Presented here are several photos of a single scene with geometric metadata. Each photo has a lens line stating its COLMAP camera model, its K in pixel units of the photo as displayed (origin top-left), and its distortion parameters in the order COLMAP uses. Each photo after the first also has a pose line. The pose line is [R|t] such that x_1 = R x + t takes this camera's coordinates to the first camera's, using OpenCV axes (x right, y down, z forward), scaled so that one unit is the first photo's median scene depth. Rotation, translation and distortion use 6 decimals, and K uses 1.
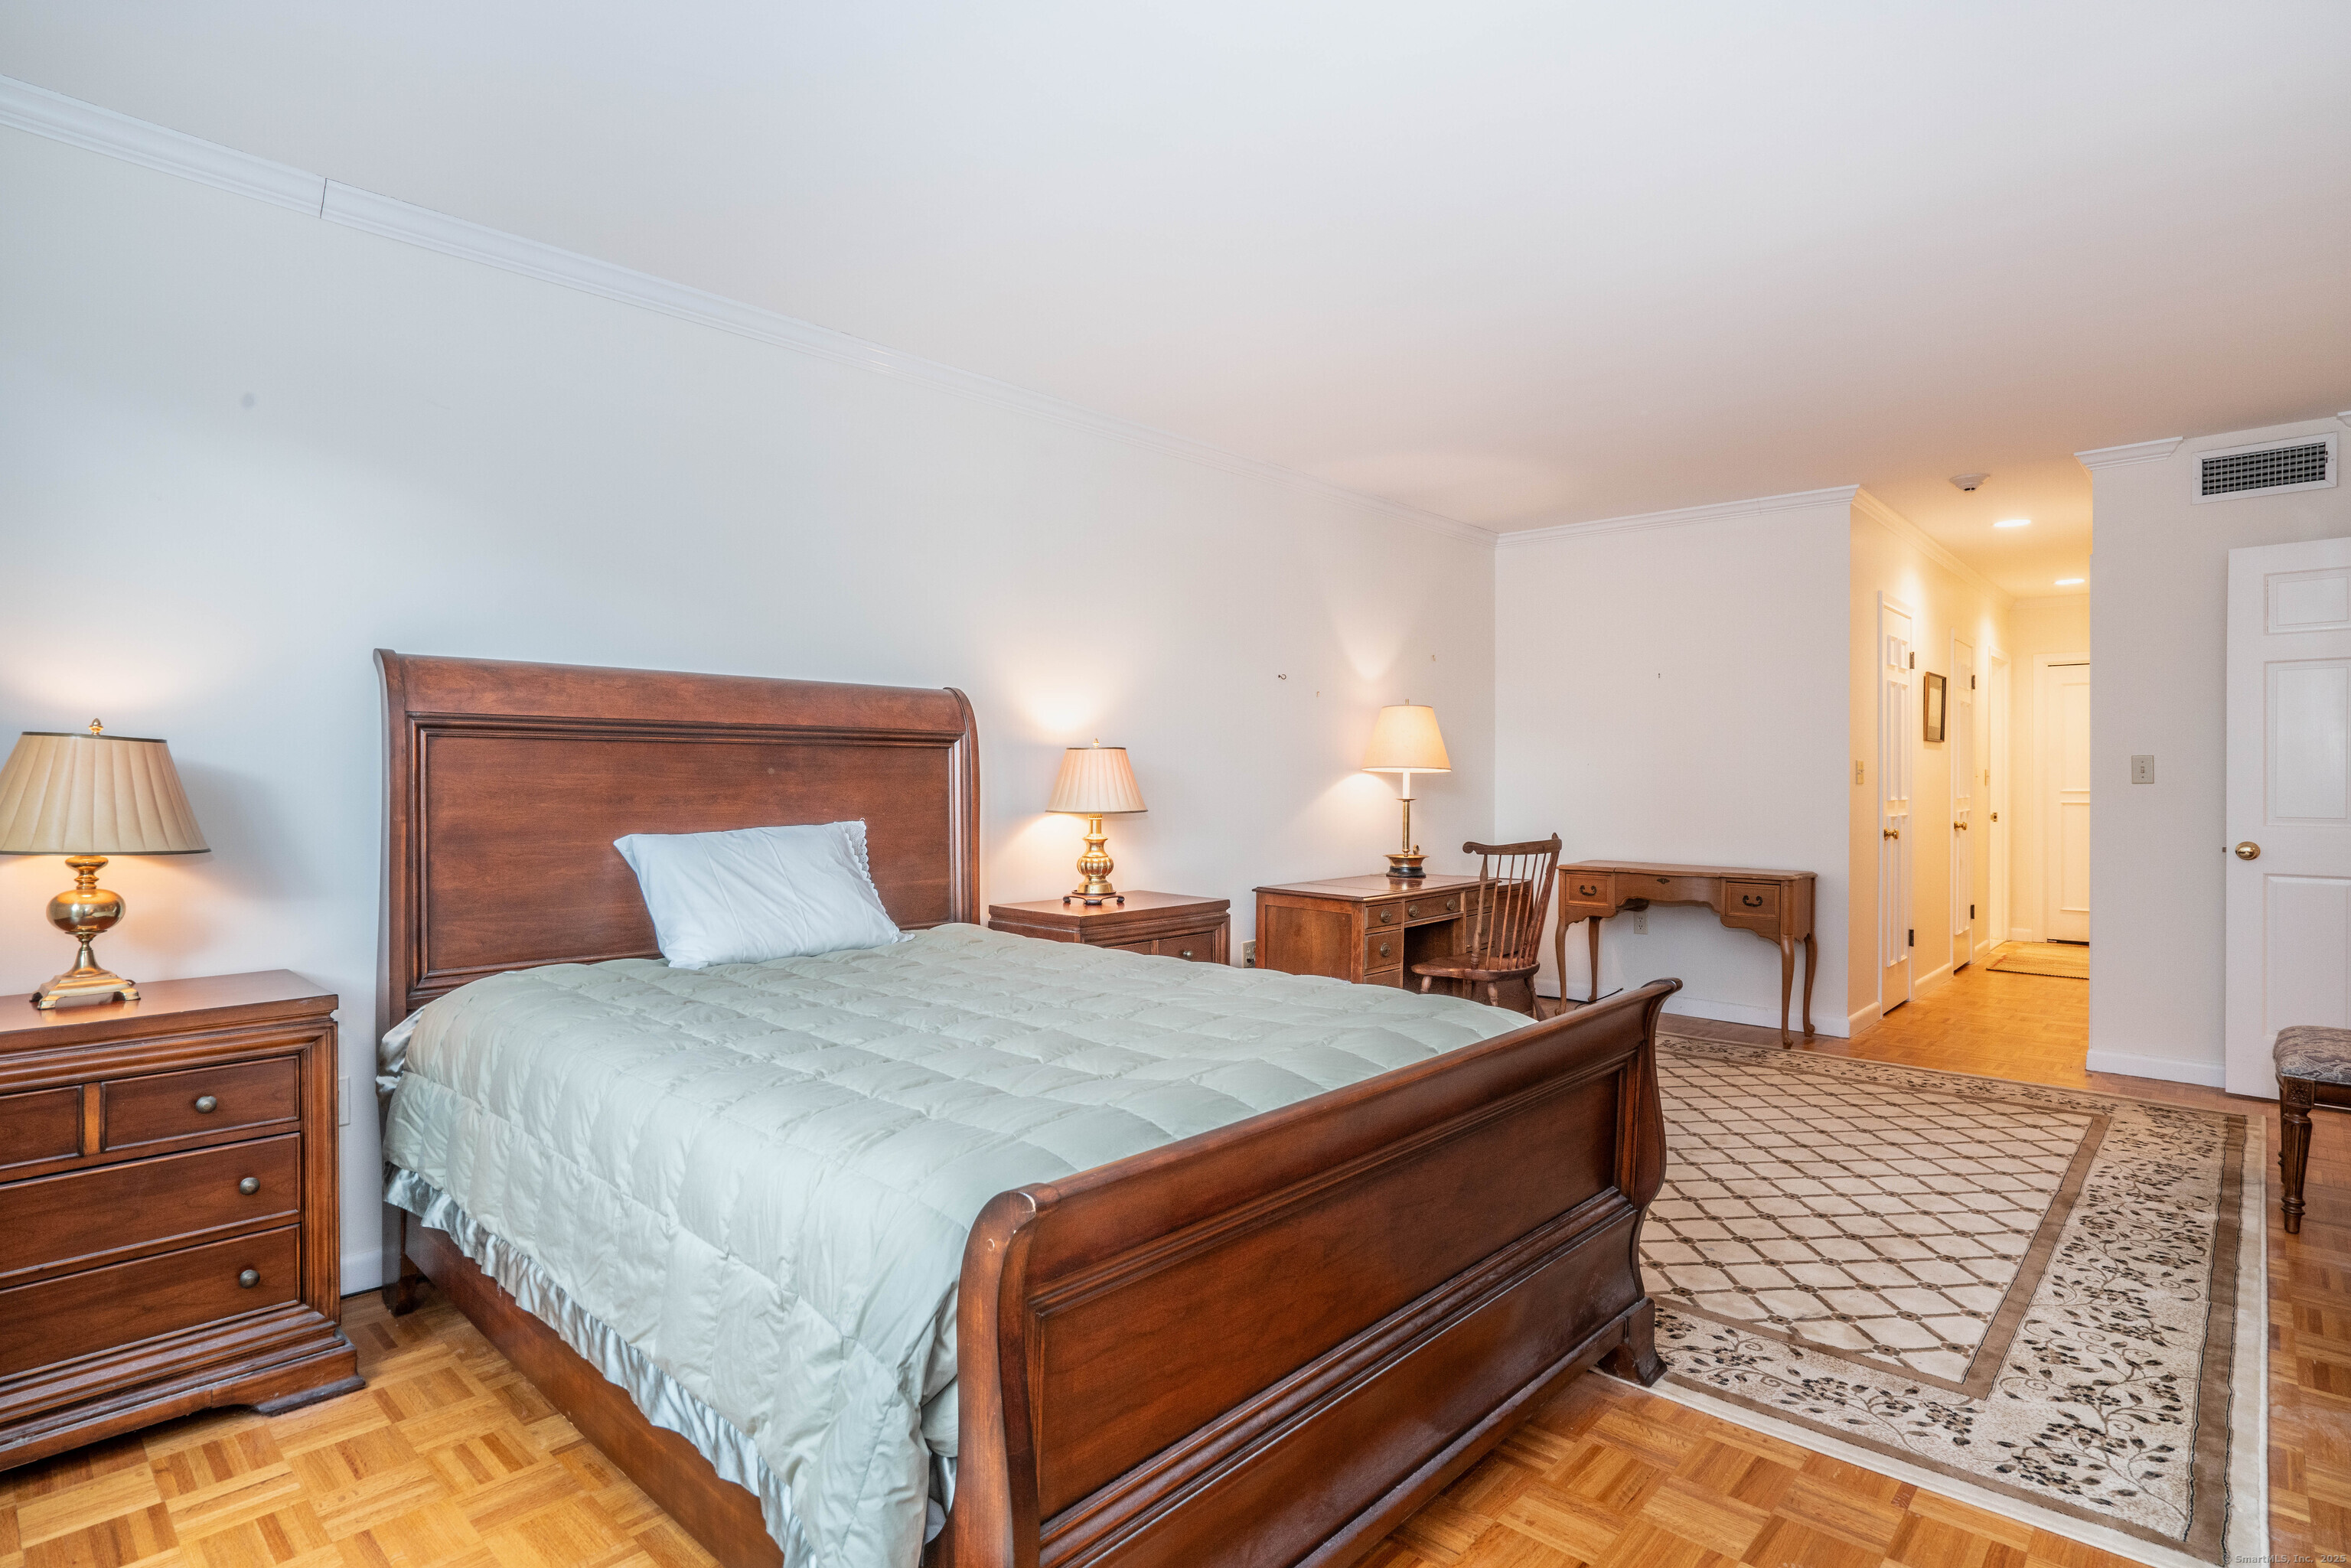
lens RADIAL K [[1204.0, 0, 1175.5], [0, 1204.0, 784.0], [0, 0, 1]] dist [0.000215, 0.001486]
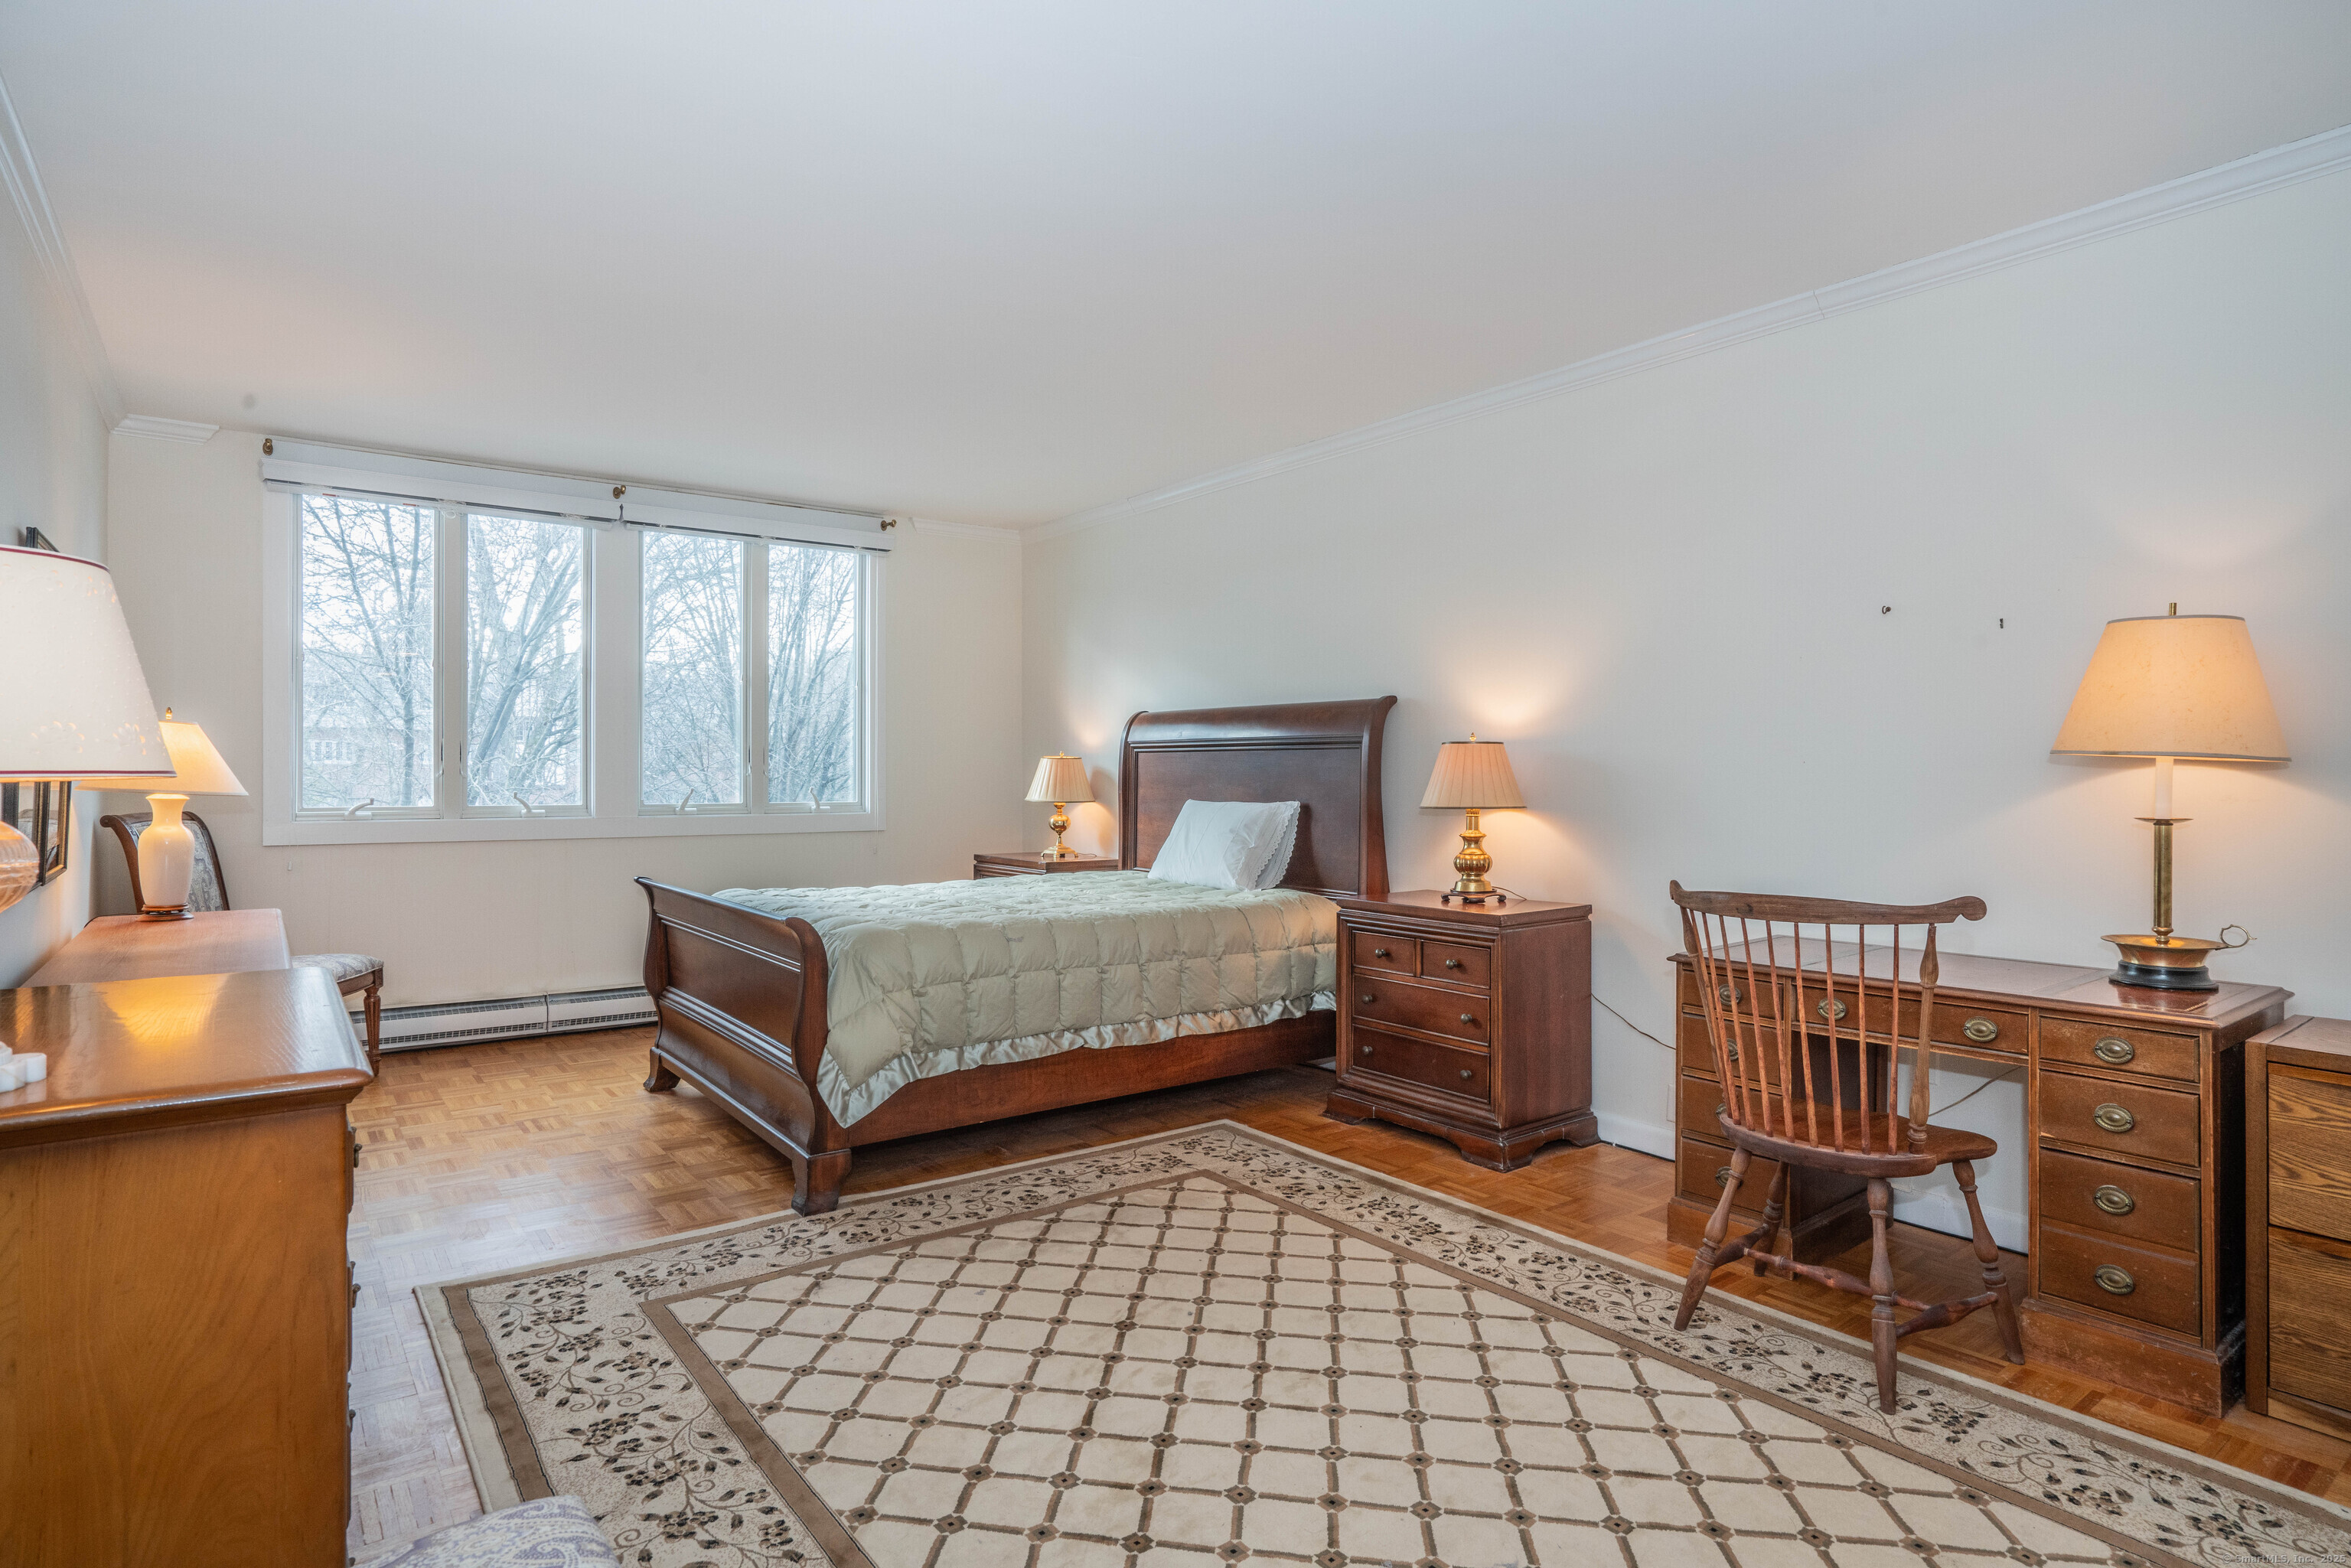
lens RADIAL K [[1207.7, 0, 1175.5], [0, 1207.7, 784.0], [0, 0, 1]] dist [-0.024915, -0.000143]
pose [[-0.177109, 0.008416, -0.984155, 1.613297], [-0.004195, 0.999948, 0.009306, -0.007643], [0.984182, 0.005777, -0.177064, 1.609860]]
